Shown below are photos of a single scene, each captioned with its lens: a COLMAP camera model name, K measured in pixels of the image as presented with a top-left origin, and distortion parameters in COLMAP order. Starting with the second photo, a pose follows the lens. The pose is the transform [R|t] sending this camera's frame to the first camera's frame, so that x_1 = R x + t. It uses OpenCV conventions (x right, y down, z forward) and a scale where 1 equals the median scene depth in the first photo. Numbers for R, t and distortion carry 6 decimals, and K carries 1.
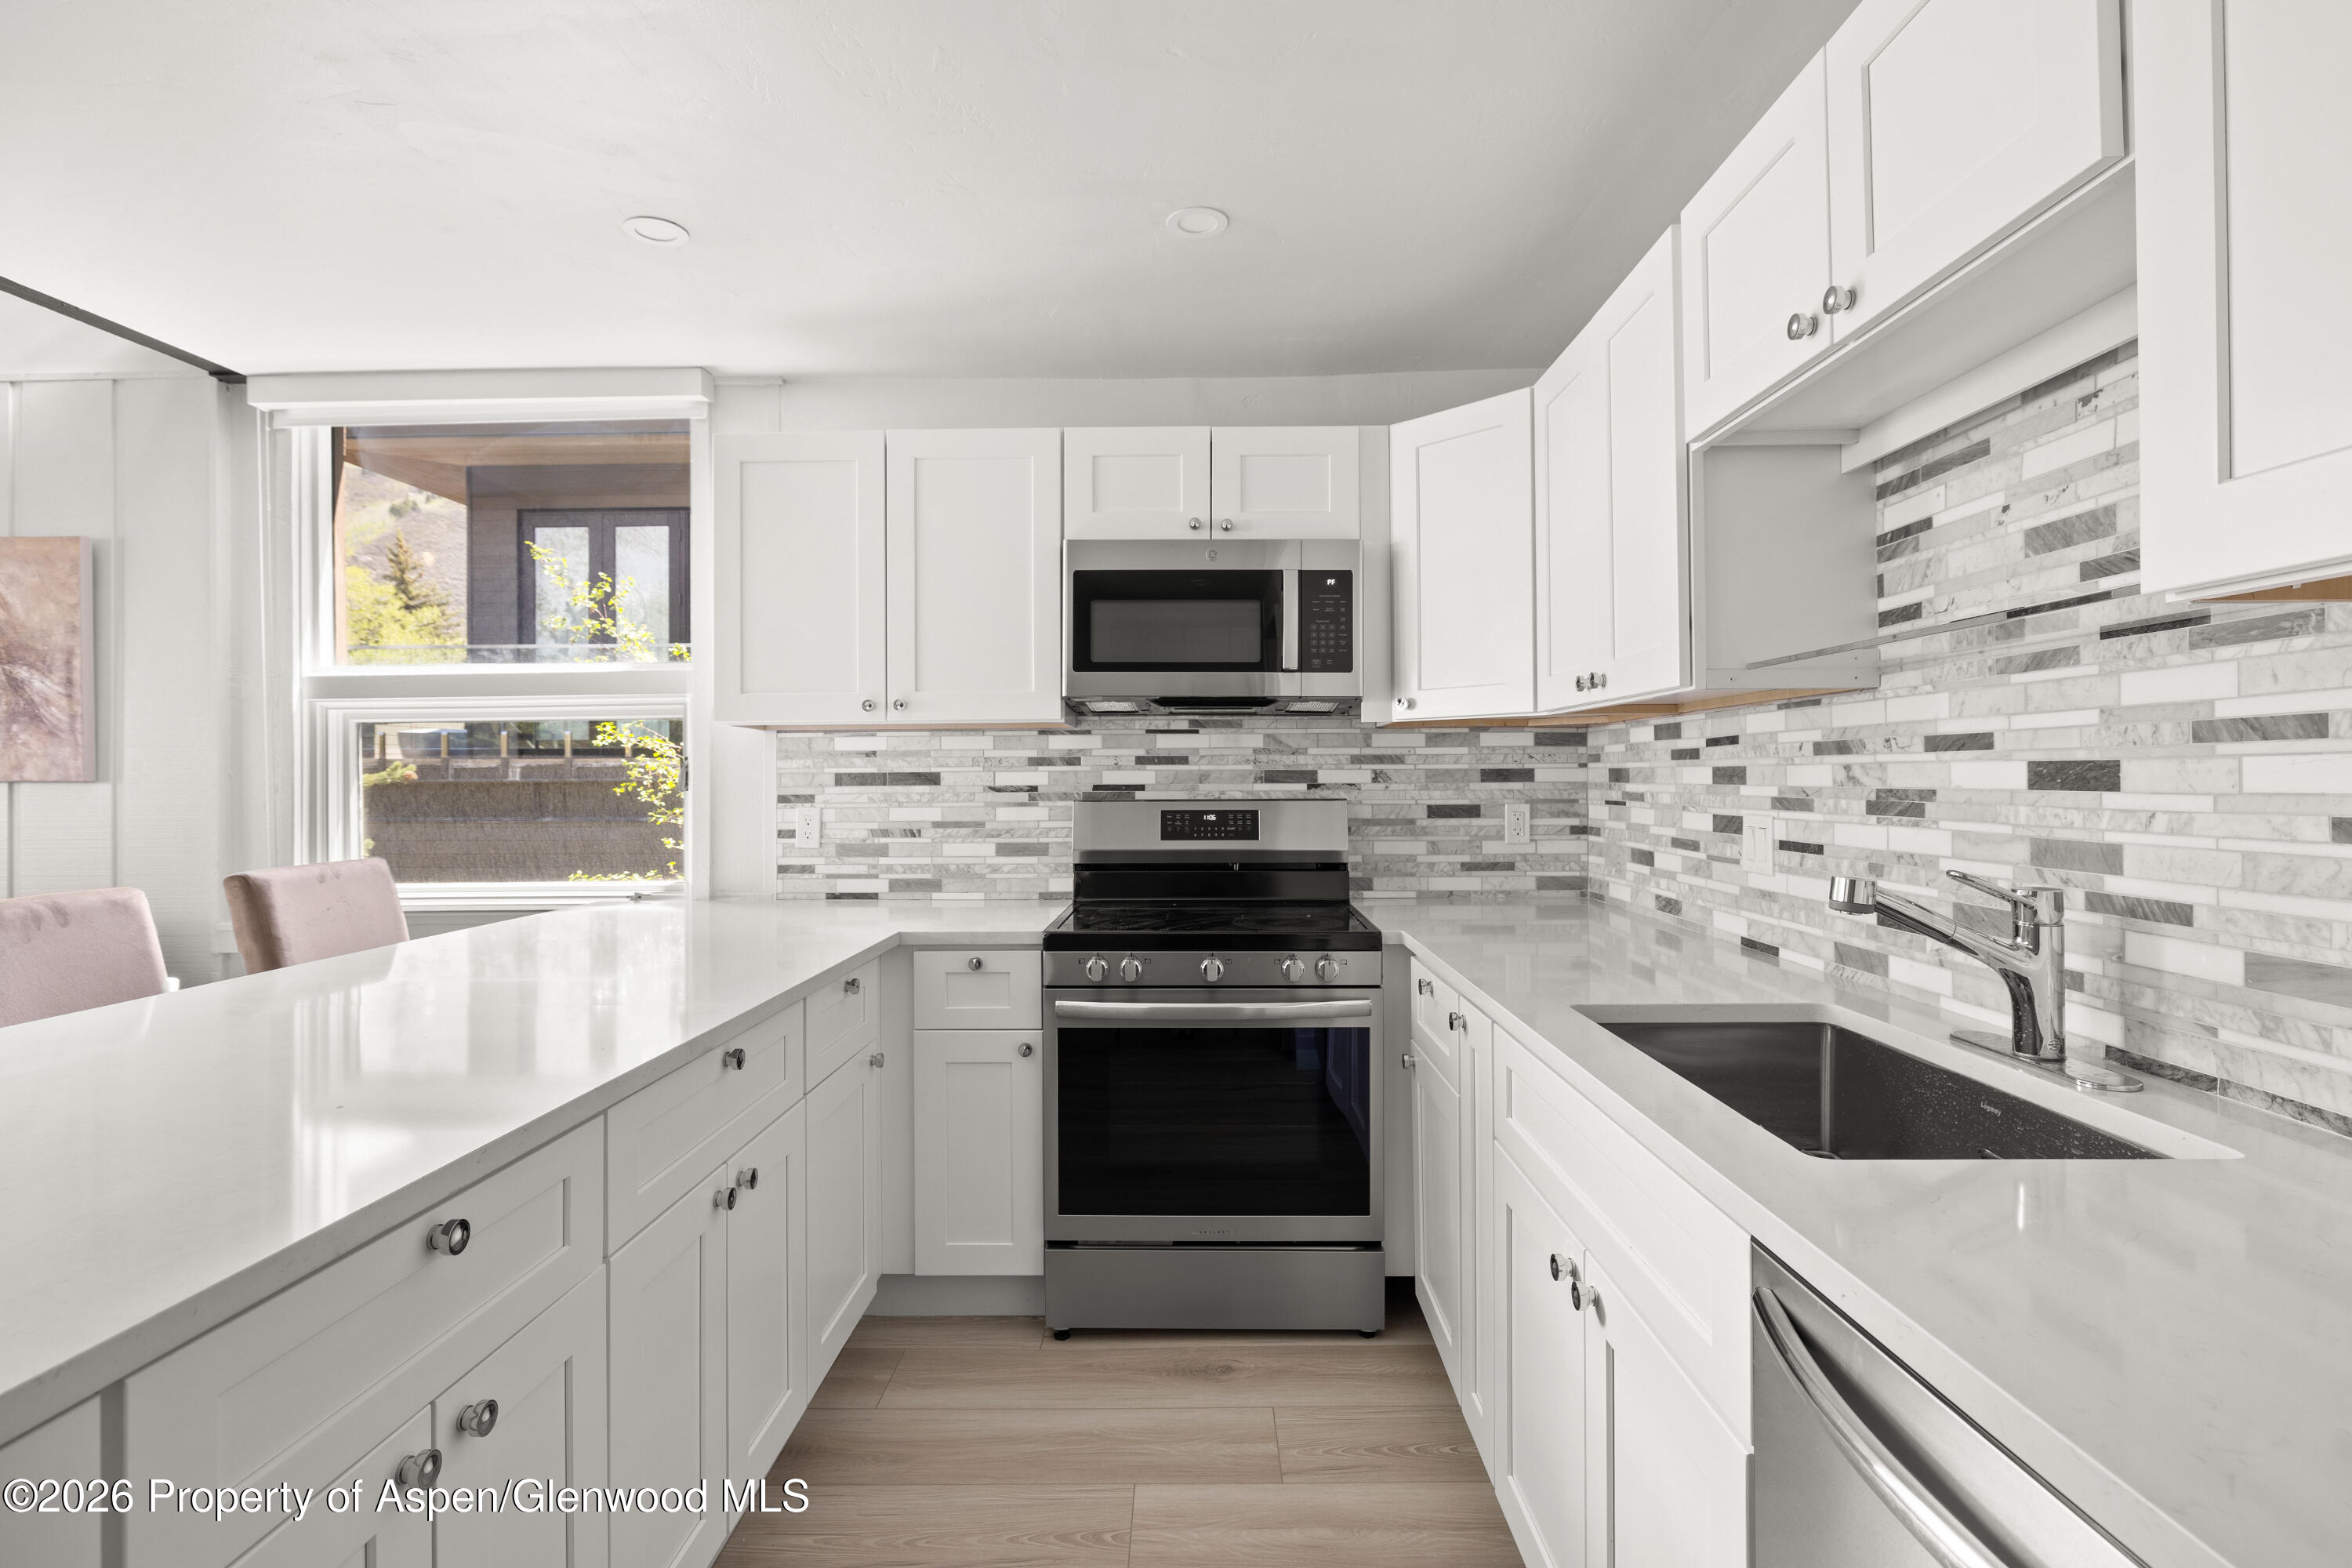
lens RADIAL K [[1122.9, 0, 1181.0], [0, 1122.9, 768.5], [0, 0, 1]] dist [-0.004706, 0.000601]
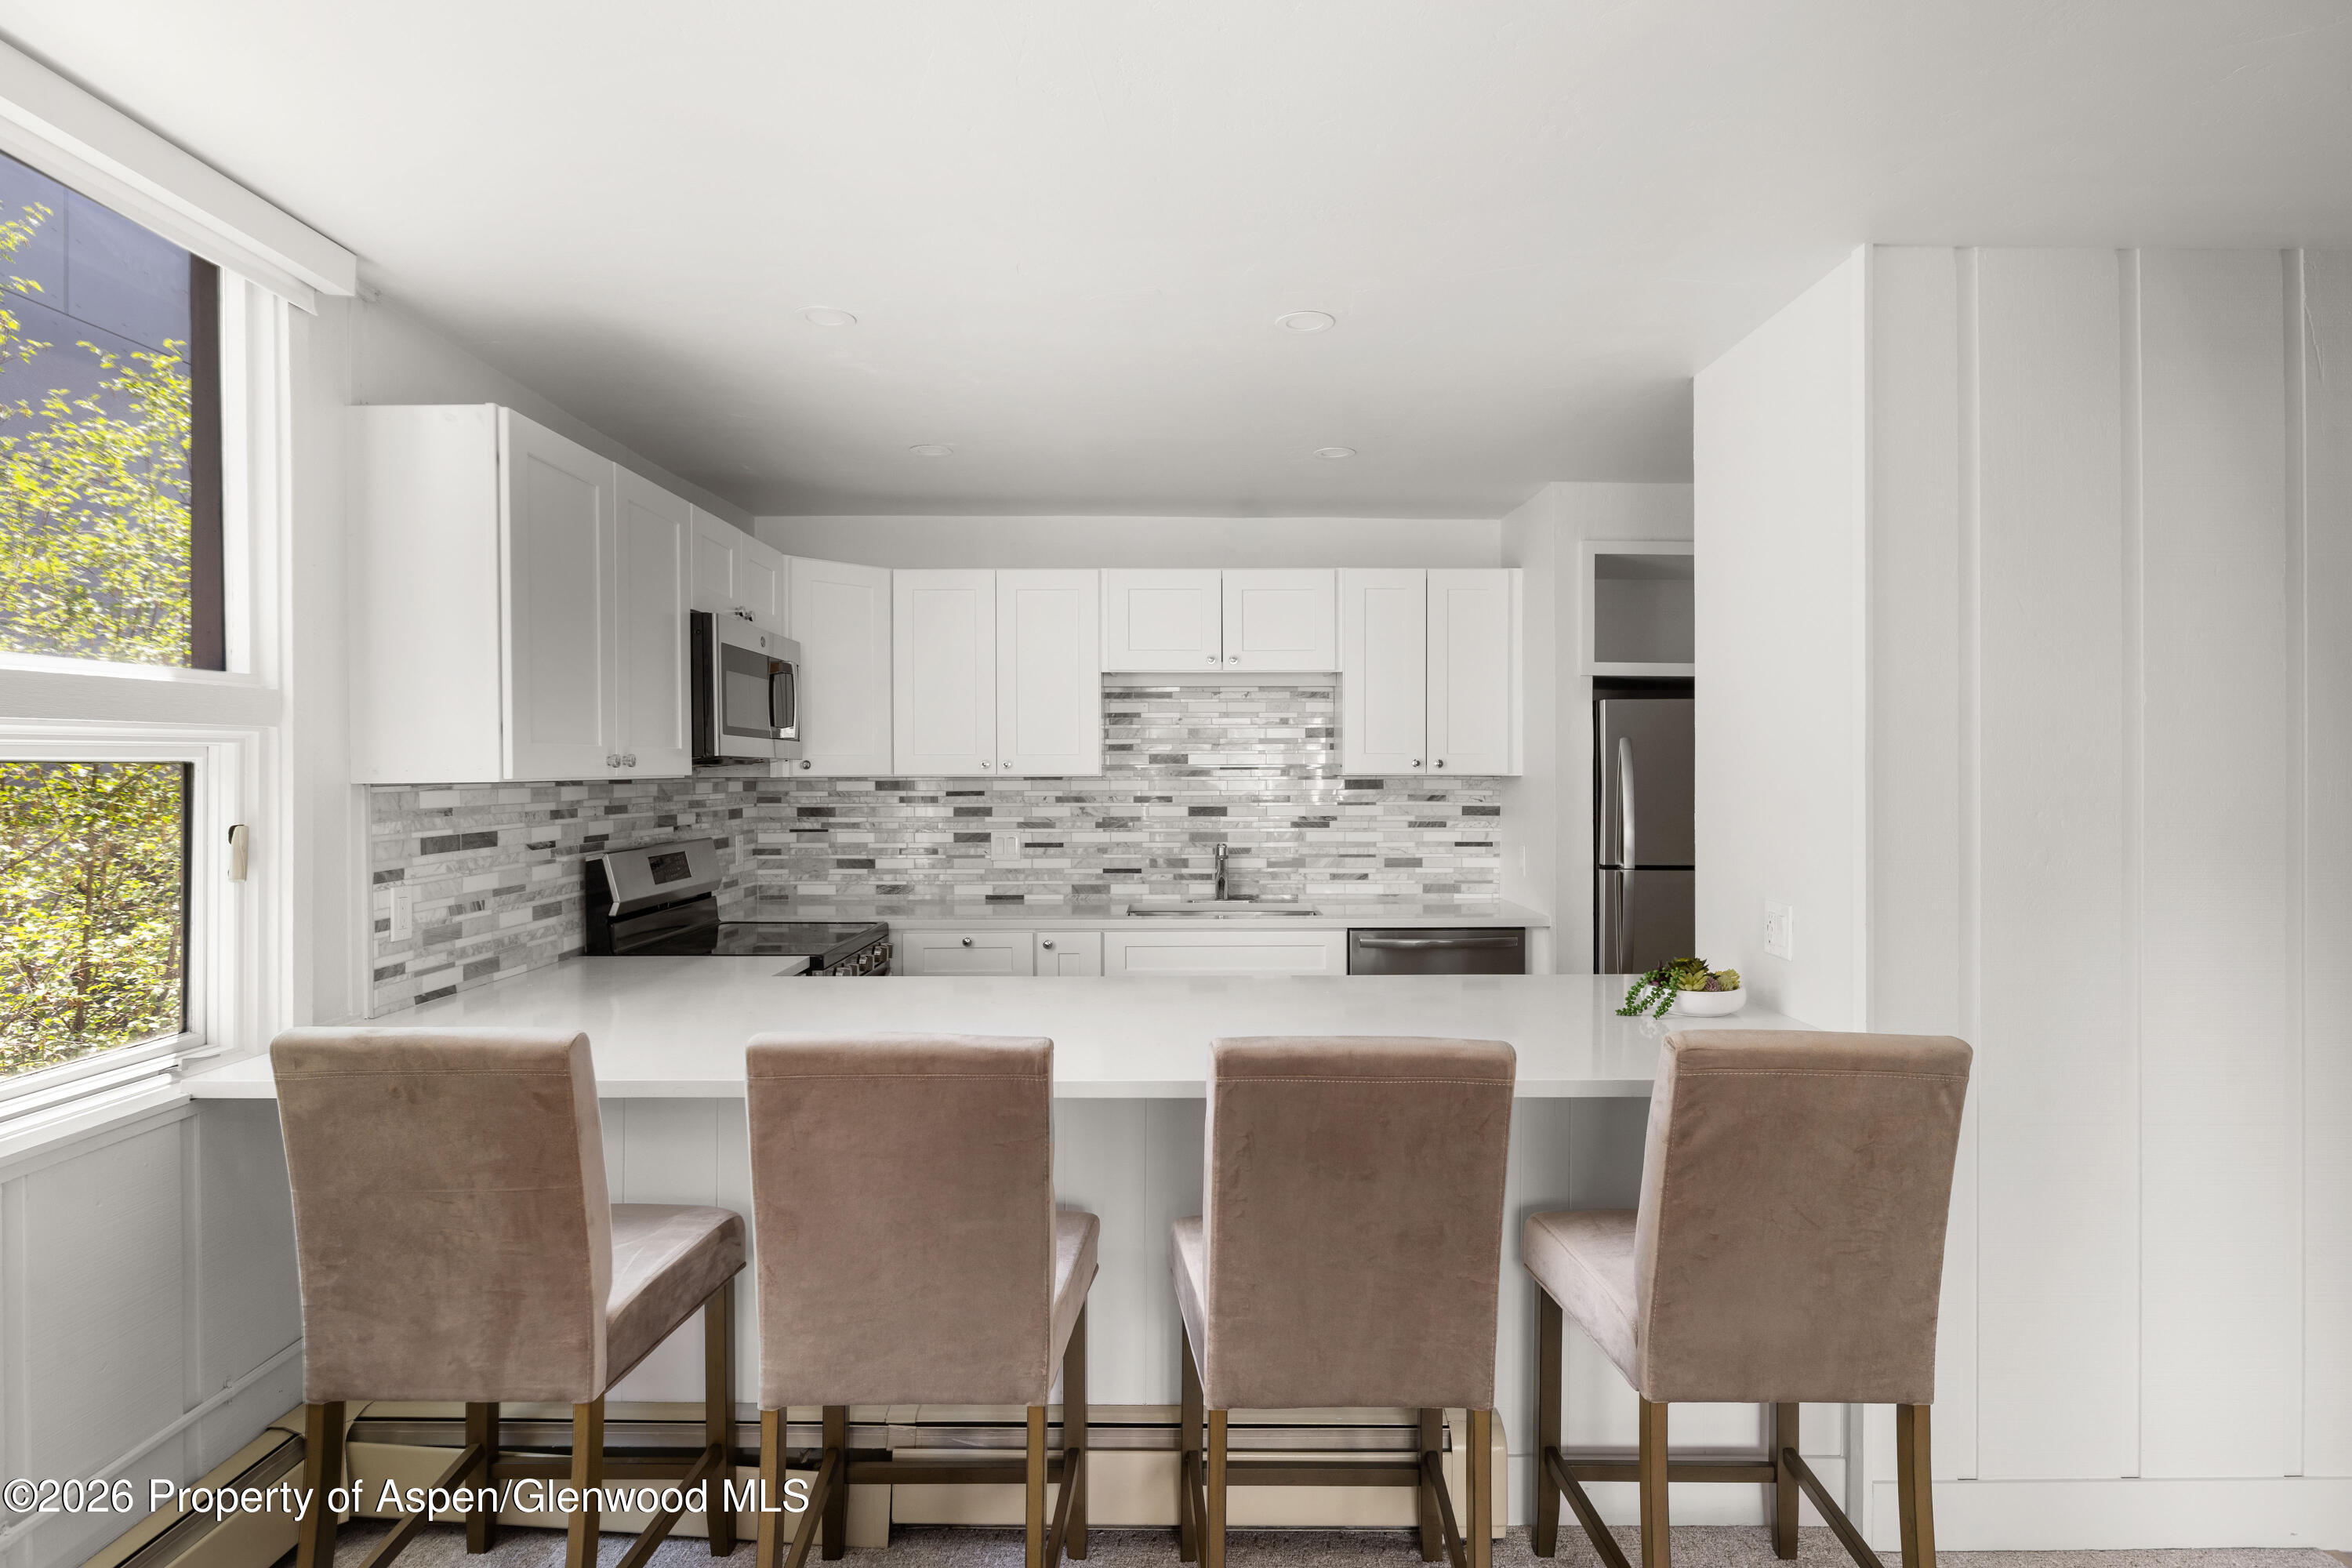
lens RADIAL K [[1242.5, 0, 1181.5], [0, 1242.5, 765.7], [0, 0, 1]] dist [0.002680, -0.000596]
pose [[-0.018238, 0.007816, 0.999803, -1.216192], [-0.004302, 0.999960, -0.007895, -0.042618], [-0.999824, -0.004445, -0.018203, 0.516470]]
